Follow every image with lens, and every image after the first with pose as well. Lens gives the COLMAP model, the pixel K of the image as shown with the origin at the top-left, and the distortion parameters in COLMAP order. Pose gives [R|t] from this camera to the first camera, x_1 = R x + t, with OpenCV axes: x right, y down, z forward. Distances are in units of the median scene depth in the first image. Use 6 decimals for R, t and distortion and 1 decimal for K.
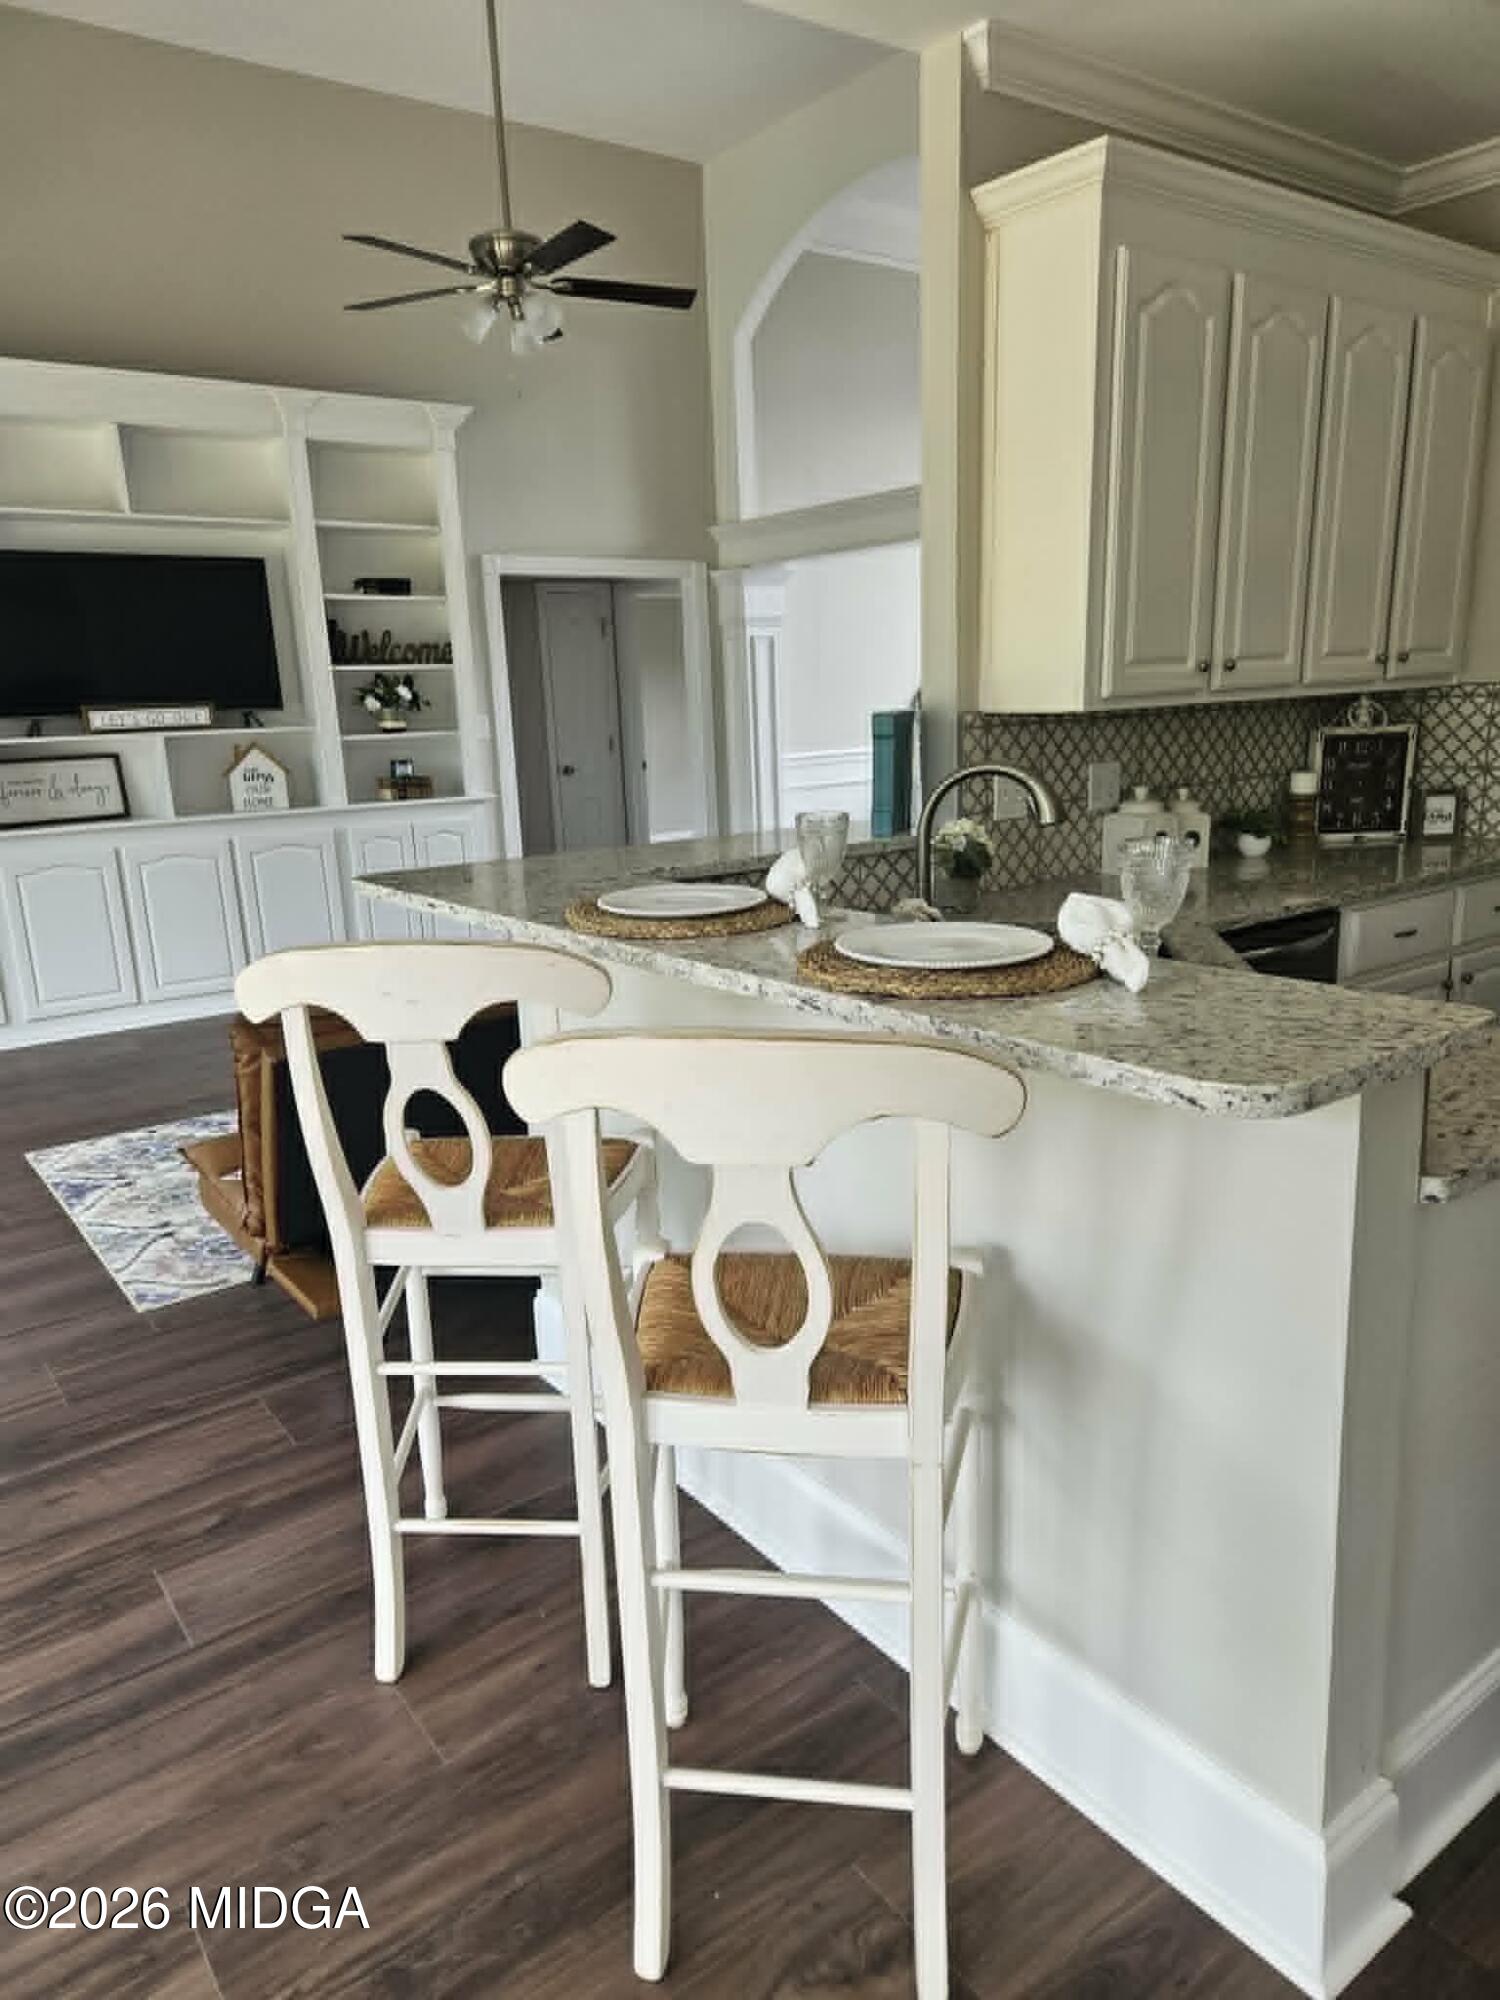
lens RADIAL K [[1329.8, 0, 759.3], [0, 1329.8, 1000.1], [0, 0, 1]] dist [0.062351, -0.050814]
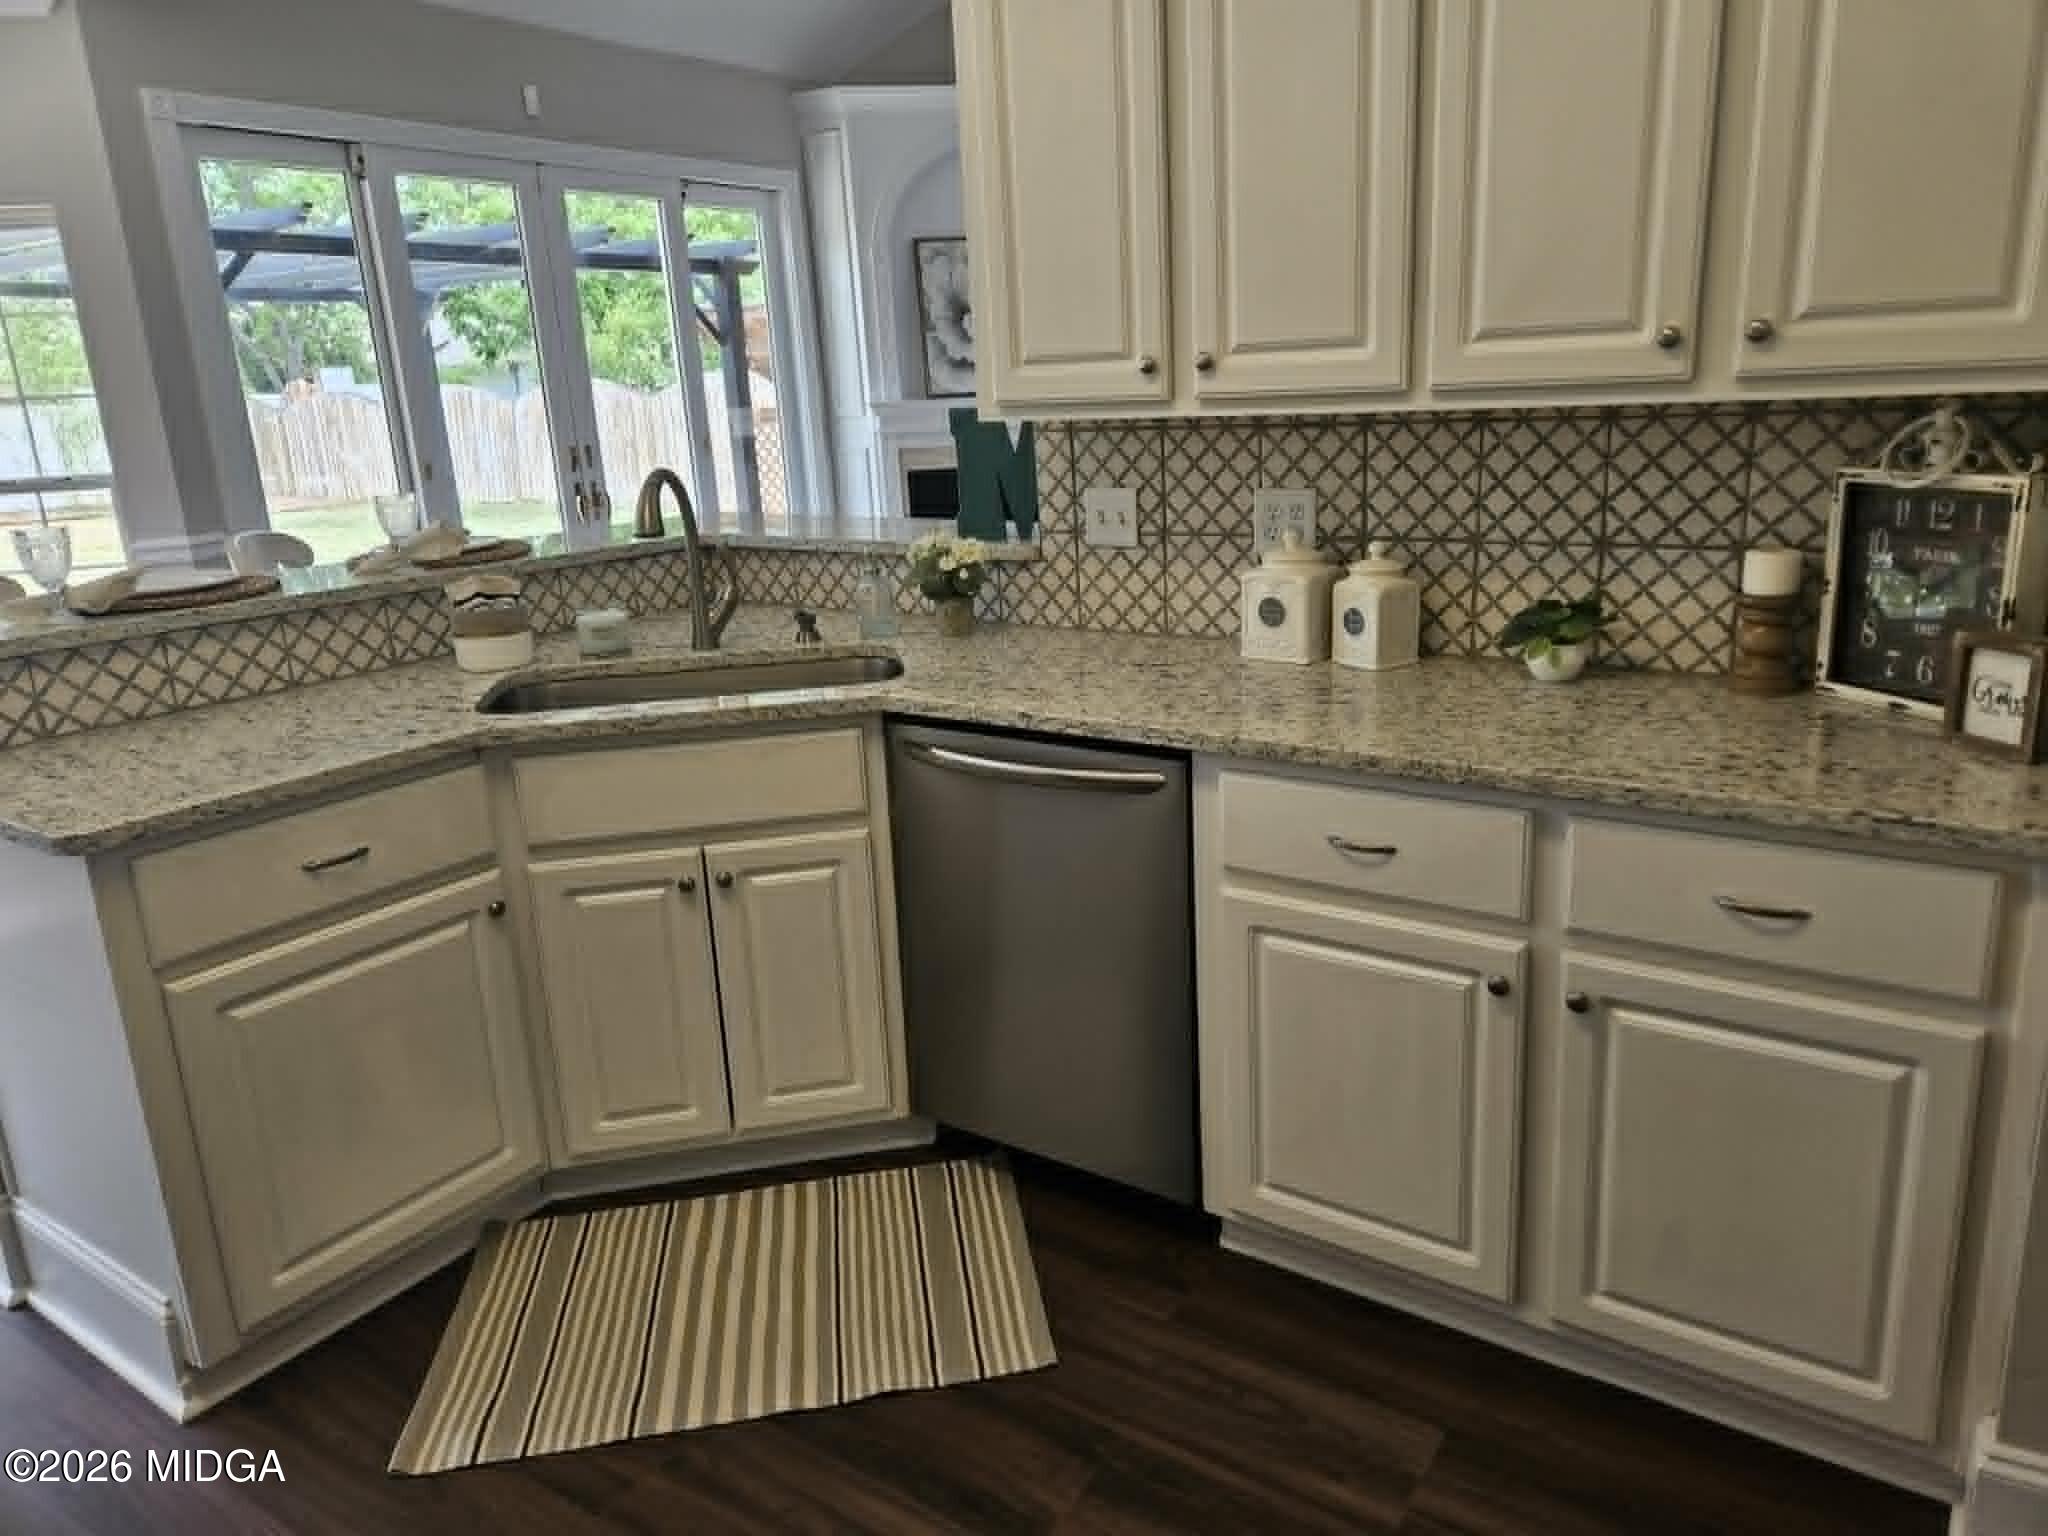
lens RADIAL K [[1361.7, 0, 1024.0], [0, 1361.7, 768.0], [0, 0, 1]] dist [0.062351, -0.050814]
pose [[0.326050, 0.288921, -0.900120, 0.908438], [-0.181374, 0.953582, 0.240383, -0.185776], [0.927790, 0.084882, 0.363319, 0.619890]]
